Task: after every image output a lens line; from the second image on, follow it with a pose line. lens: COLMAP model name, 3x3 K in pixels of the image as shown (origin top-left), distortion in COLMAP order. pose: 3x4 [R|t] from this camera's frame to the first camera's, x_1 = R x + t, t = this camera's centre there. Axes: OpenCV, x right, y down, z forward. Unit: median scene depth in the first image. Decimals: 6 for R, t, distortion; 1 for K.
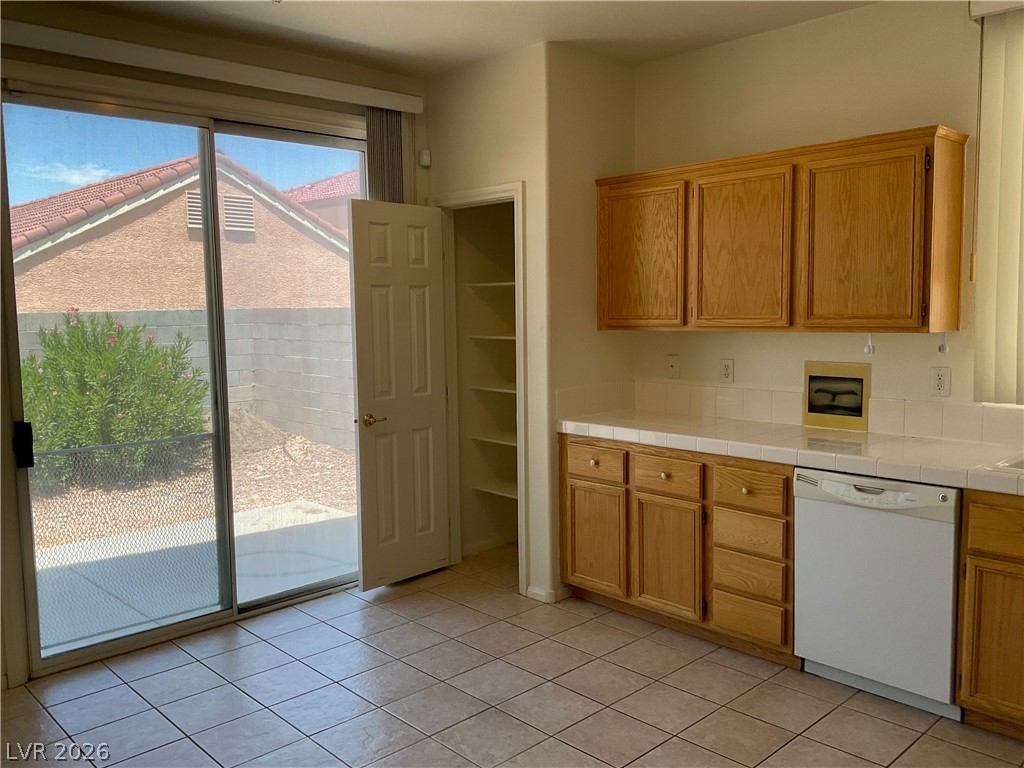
lens RADIAL K [[845.4, 0, 504.2], [0, 845.4, 378.4], [0, 0, 1]] dist [0.023697, -0.092687]
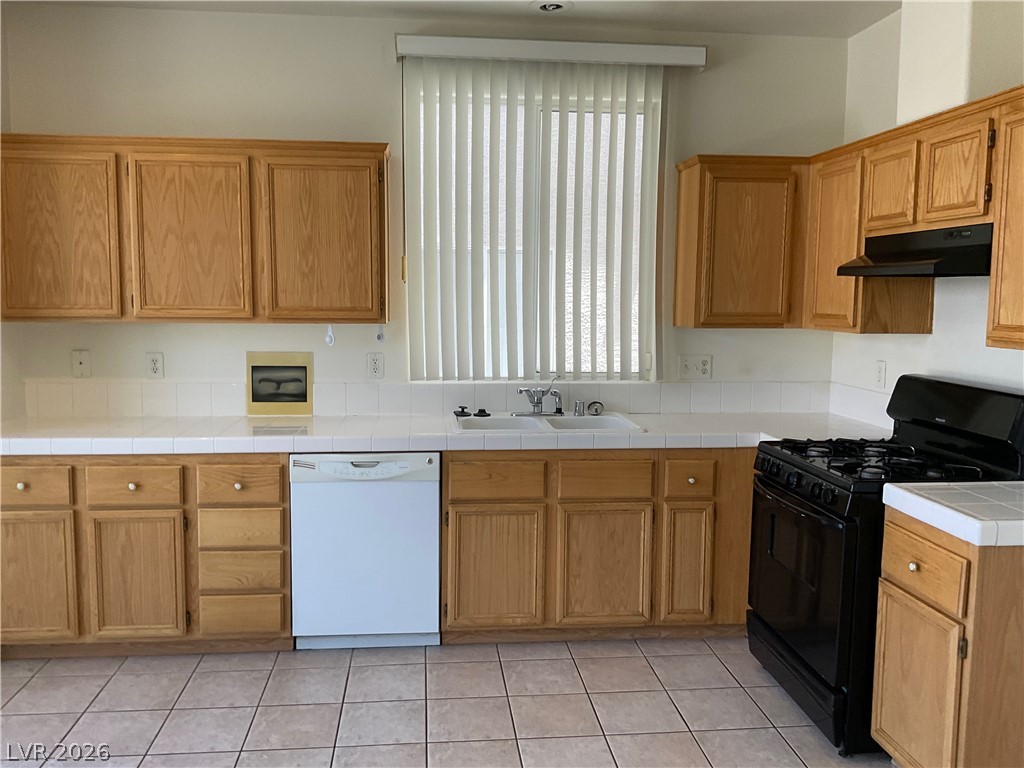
lens RADIAL K [[845.4, 0, 510.7], [0, 845.4, 380.1], [0, 0, 1]] dist [0.023697, -0.092687]
pose [[0.578979, -0.060035, 0.813130, -0.304475], [0.049341, 0.998038, 0.038554, -0.010894], [-0.813848, 0.017798, 0.580804, 0.166855]]
